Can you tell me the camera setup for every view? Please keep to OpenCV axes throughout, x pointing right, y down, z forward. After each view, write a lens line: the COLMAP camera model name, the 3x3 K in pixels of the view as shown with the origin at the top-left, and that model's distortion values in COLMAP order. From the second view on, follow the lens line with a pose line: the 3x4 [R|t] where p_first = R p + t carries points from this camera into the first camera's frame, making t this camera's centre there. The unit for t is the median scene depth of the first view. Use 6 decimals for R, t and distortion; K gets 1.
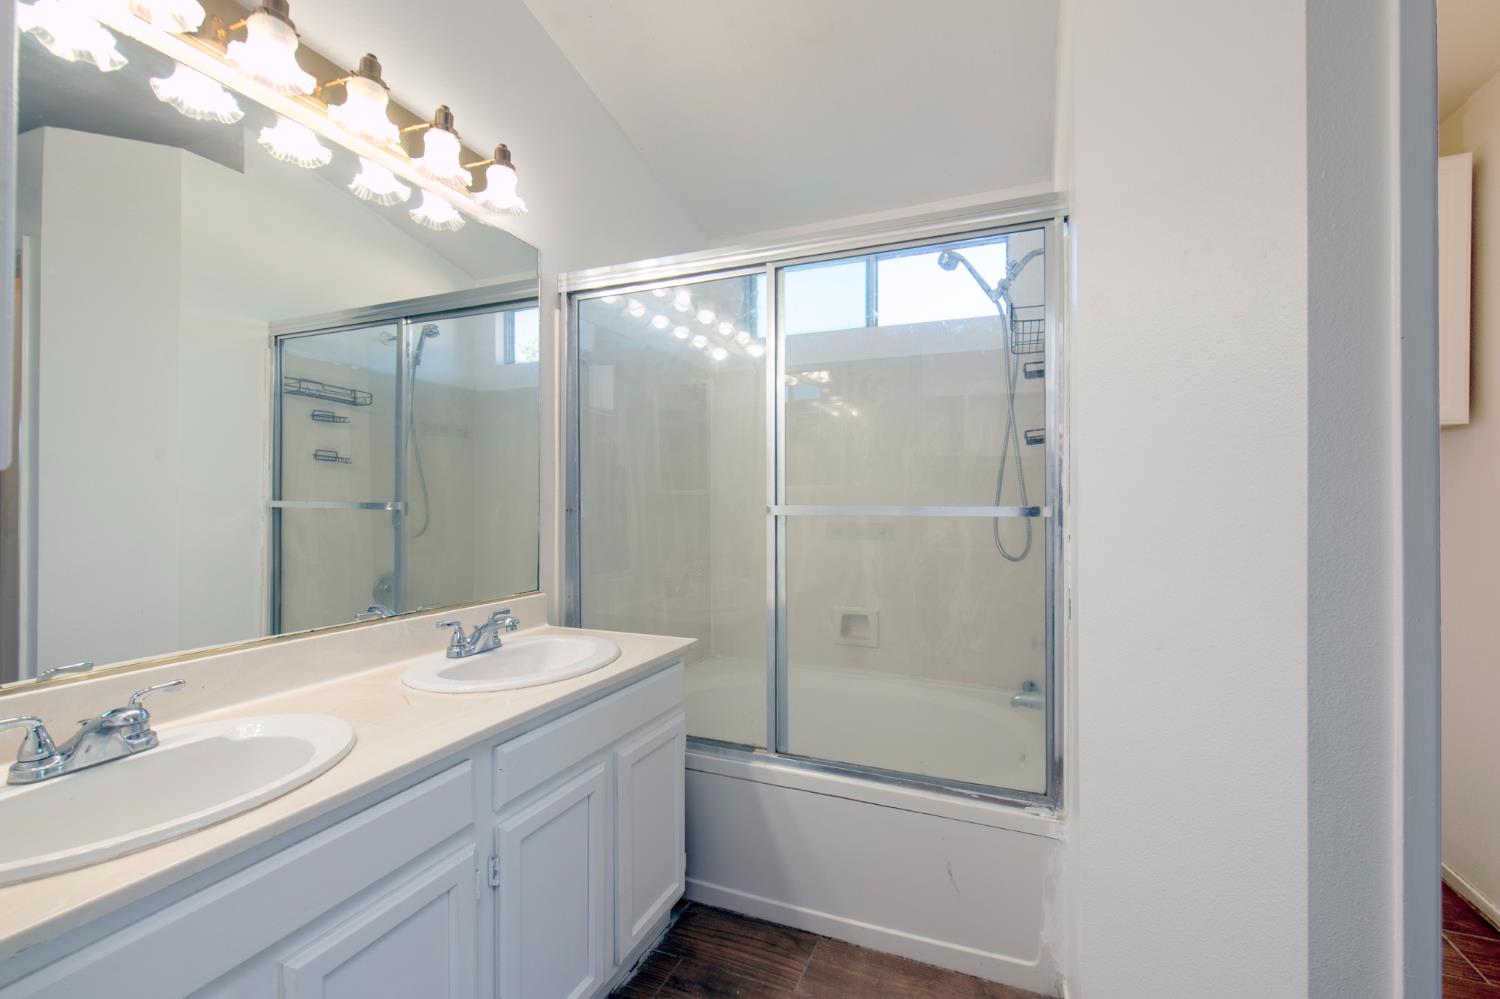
lens RADIAL K [[630.5, 0, 756.6], [0, 630.5, 487.1], [0, 0, 1]] dist [-0.008908, -0.000942]
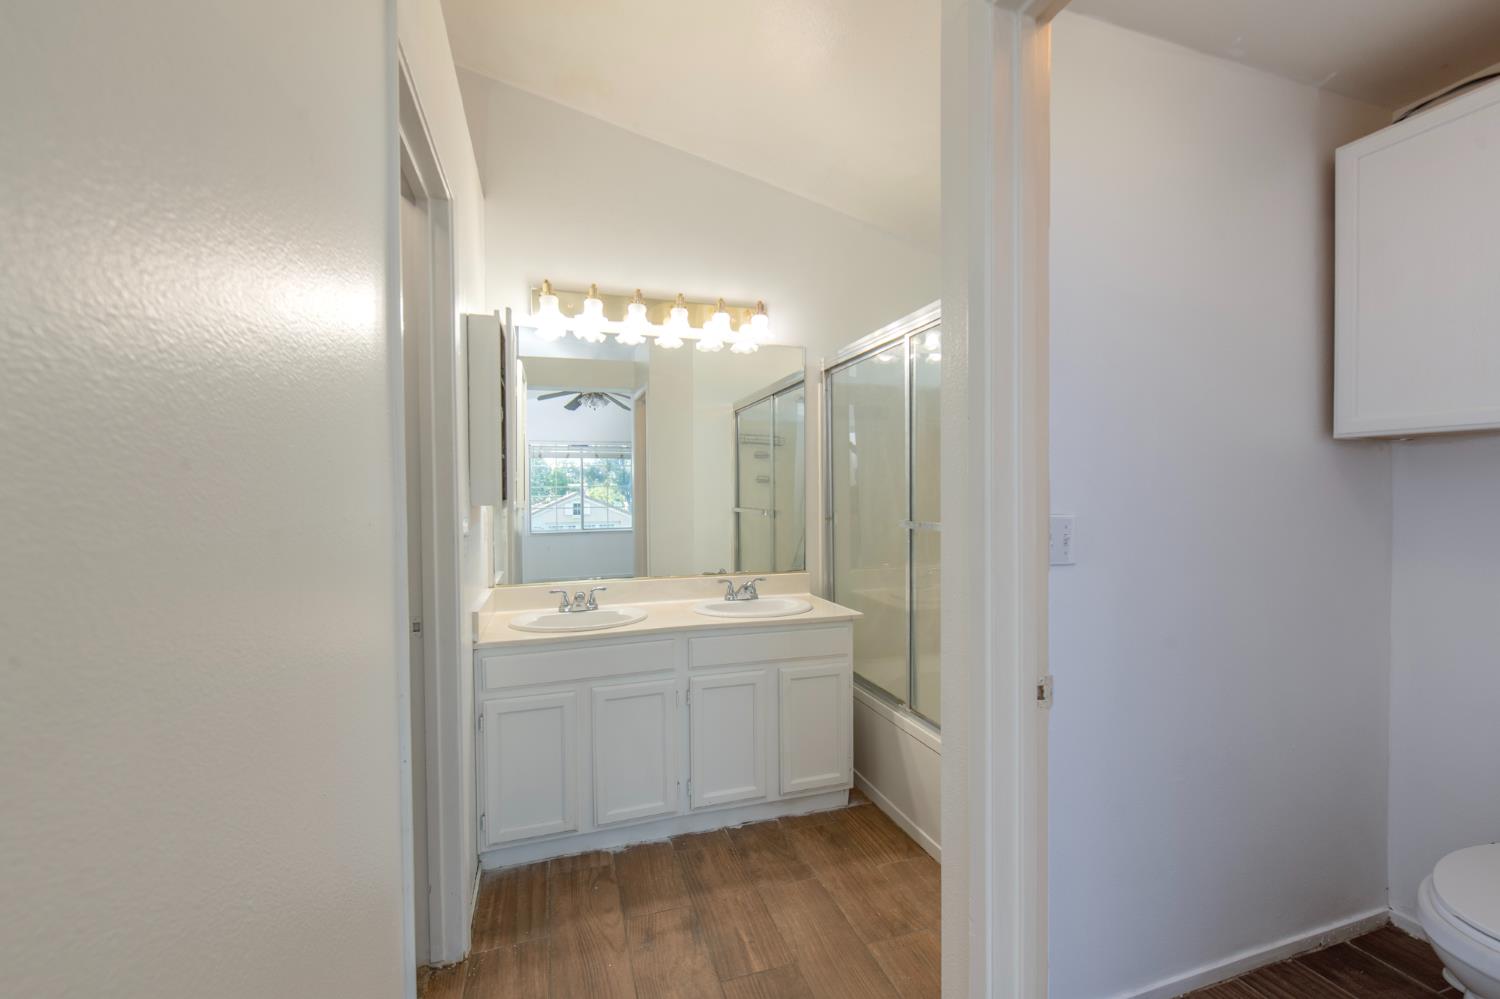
lens RADIAL K [[636.5, 0, 750.0], [0, 636.5, 499.5], [0, 0, 1]] dist [-0.000937, -0.000172]
pose [[0.637757, 0.003370, -0.770231, 0.746323], [0.015200, 0.999741, 0.016959, -0.037168], [0.770088, -0.022523, 0.637540, -0.086798]]
